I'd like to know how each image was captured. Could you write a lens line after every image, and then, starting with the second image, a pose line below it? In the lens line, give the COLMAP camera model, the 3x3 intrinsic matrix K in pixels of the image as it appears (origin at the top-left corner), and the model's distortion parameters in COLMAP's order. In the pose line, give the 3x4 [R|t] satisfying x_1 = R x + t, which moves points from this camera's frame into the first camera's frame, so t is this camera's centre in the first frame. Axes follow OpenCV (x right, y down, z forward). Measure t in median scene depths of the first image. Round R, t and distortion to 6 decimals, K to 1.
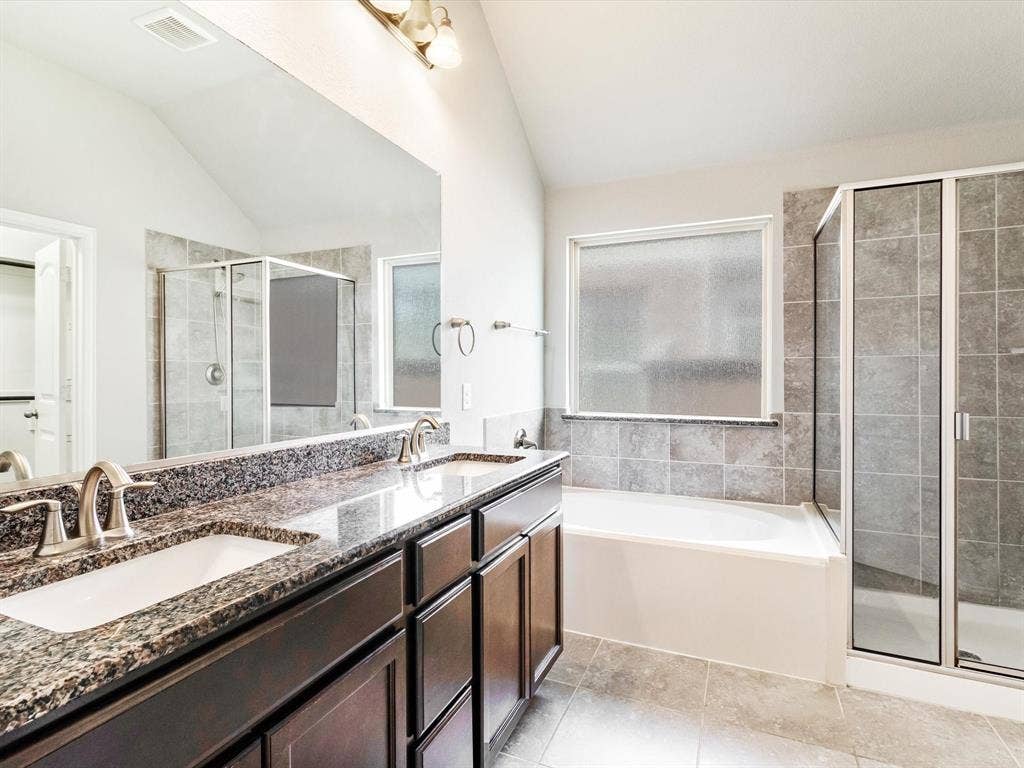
lens RADIAL K [[529.0, 0, 509.3], [0, 529.0, 379.0], [0, 0, 1]] dist [-0.001548, 0.000105]
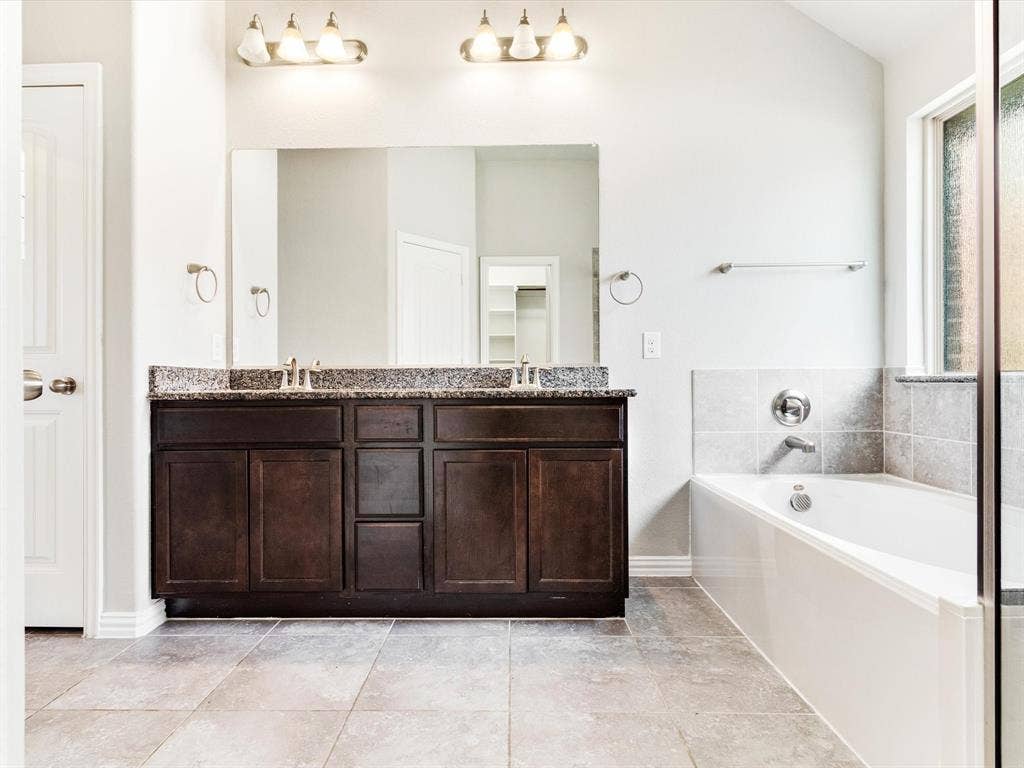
lens RADIAL K [[529.0, 0, 510.9], [0, 529.0, 385.7], [0, 0, 1]] dist [-0.001548, 0.000105]
pose [[0.405085, 0.000950, -0.914279, 0.867336], [0.001456, 0.999998, 0.001684, 0.127178], [0.914278, -0.002013, 0.405082, 0.401729]]
